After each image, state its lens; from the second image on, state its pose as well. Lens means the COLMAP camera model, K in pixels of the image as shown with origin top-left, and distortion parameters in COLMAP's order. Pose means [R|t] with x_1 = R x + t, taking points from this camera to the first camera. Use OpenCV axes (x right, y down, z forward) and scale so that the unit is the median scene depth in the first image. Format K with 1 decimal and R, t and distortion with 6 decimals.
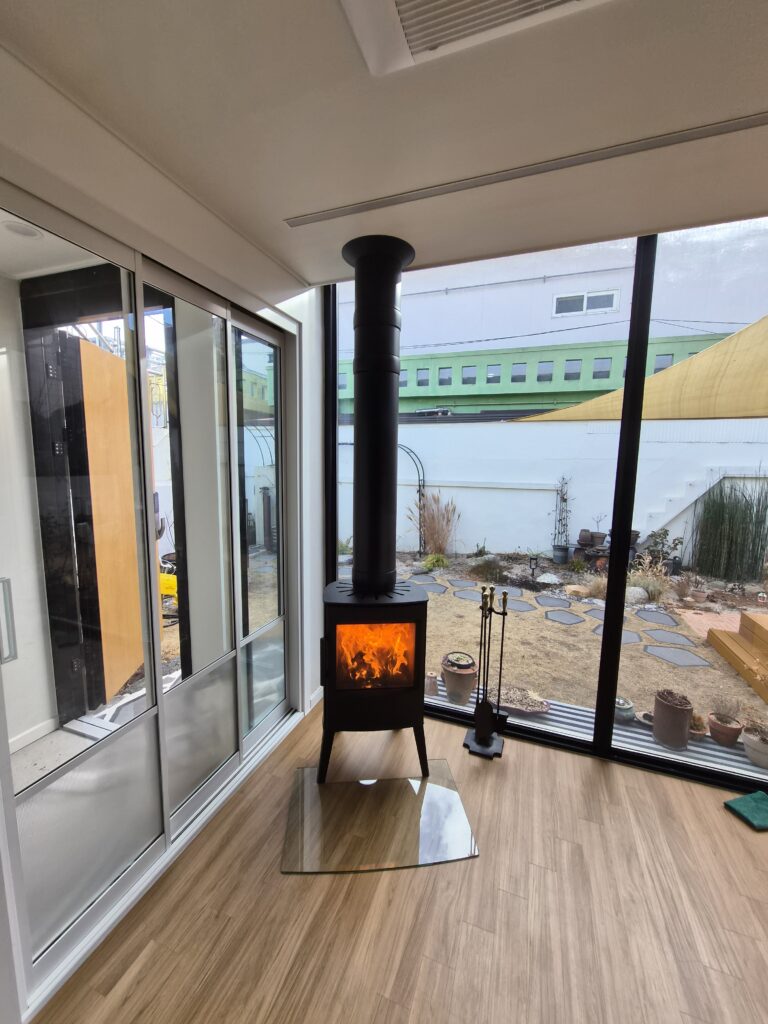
lens RADIAL K [[399.6, 0, 381.6], [0, 399.6, 512.2], [0, 0, 1]] dist [-0.001207, -0.000556]
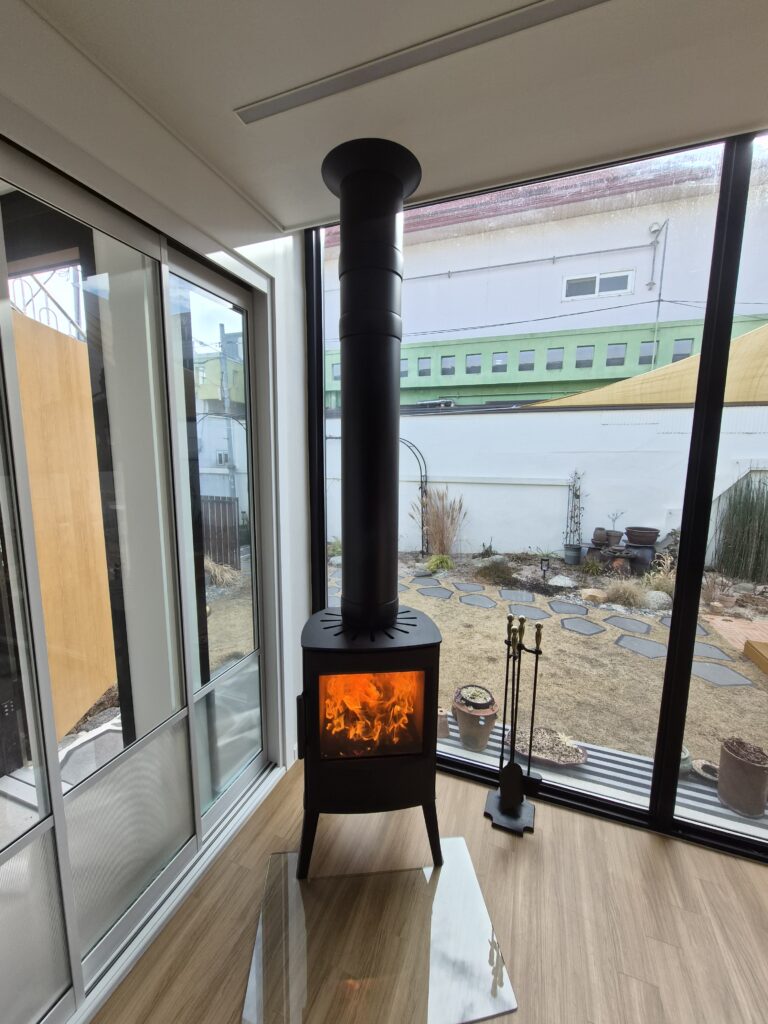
lens RADIAL K [[399.6, 0, 381.7], [0, 399.6, 512.2], [0, 0, 1]] dist [-0.001207, -0.000556]
pose [[0.999973, -0.007180, -0.001666, 0.006474], [0.007201, 0.999892, 0.012781, -0.028643], [0.001574, -0.012793, 0.999917, 0.218164]]
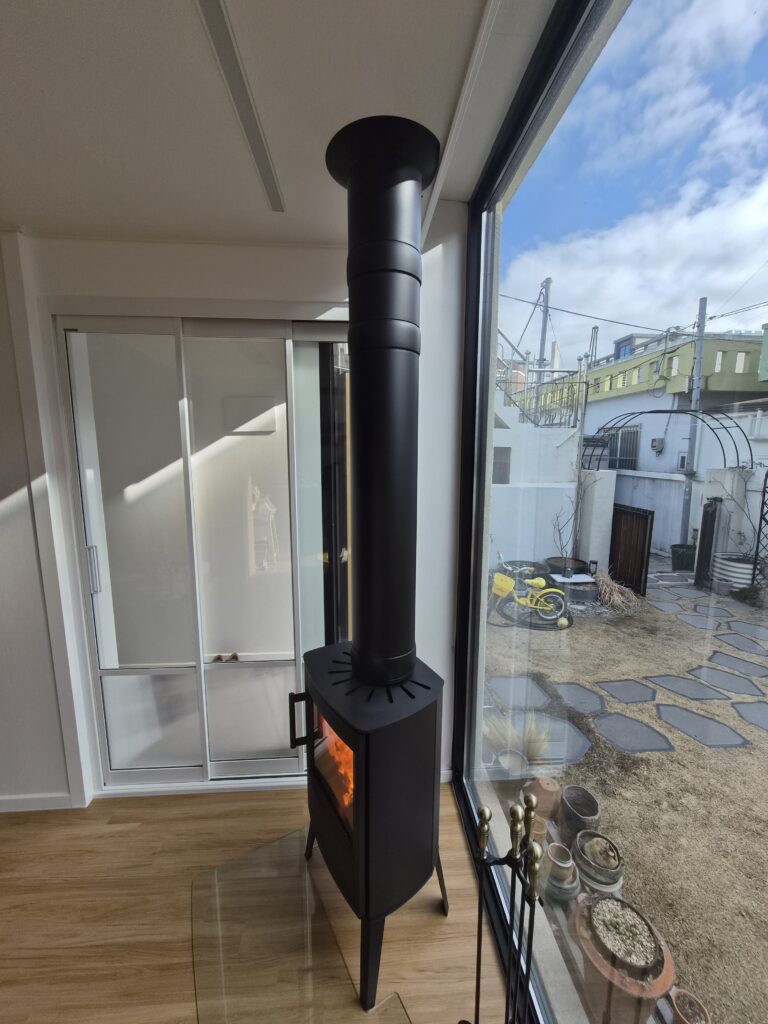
lens RADIAL K [[399.6, 0, 383.9], [0, 399.6, 509.9], [0, 0, 1]] dist [-0.001207, -0.000556]
pose [[0.406777, 0.119152, -0.905724, 0.536086], [-0.113845, 0.990340, 0.079154, -0.128035], [0.906406, 0.070914, 0.416412, 0.663458]]
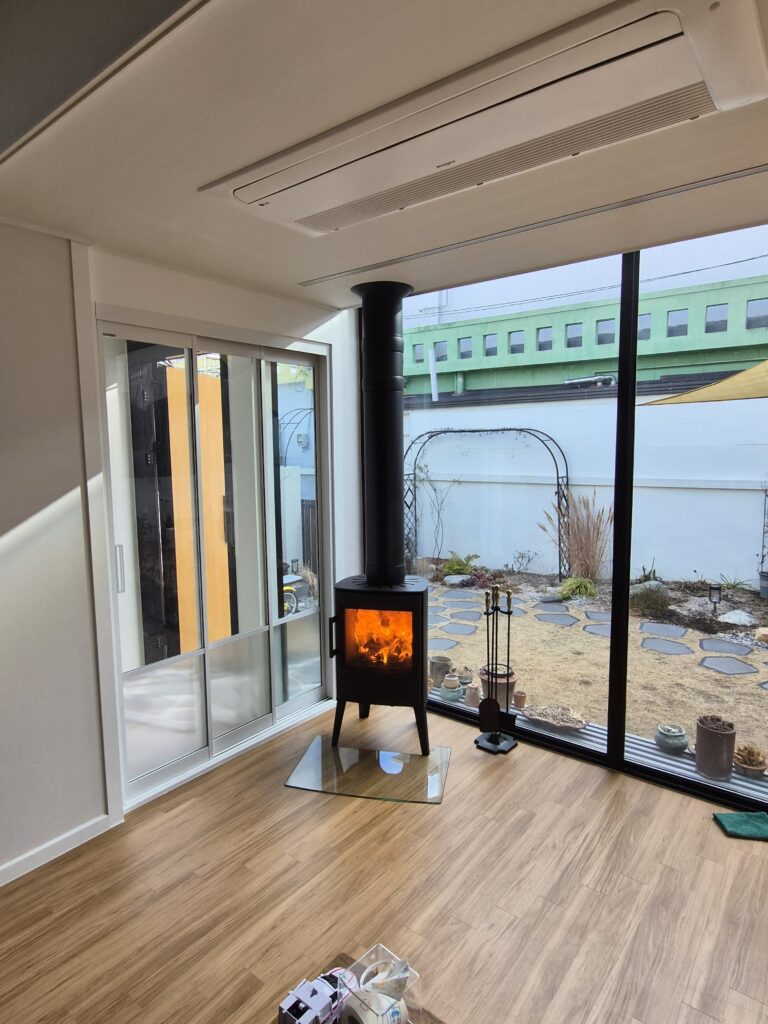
lens RADIAL K [[590.8, 0, 381.5], [0, 590.8, 517.3], [0, 0, 1]] dist [0.004206, 0.001925]
pose [[0.951279, 0.010003, -0.308169, 0.445957], [-0.013110, 0.999882, -0.008013, 0.024984], [0.308052, 0.011663, 0.951298, -0.528356]]
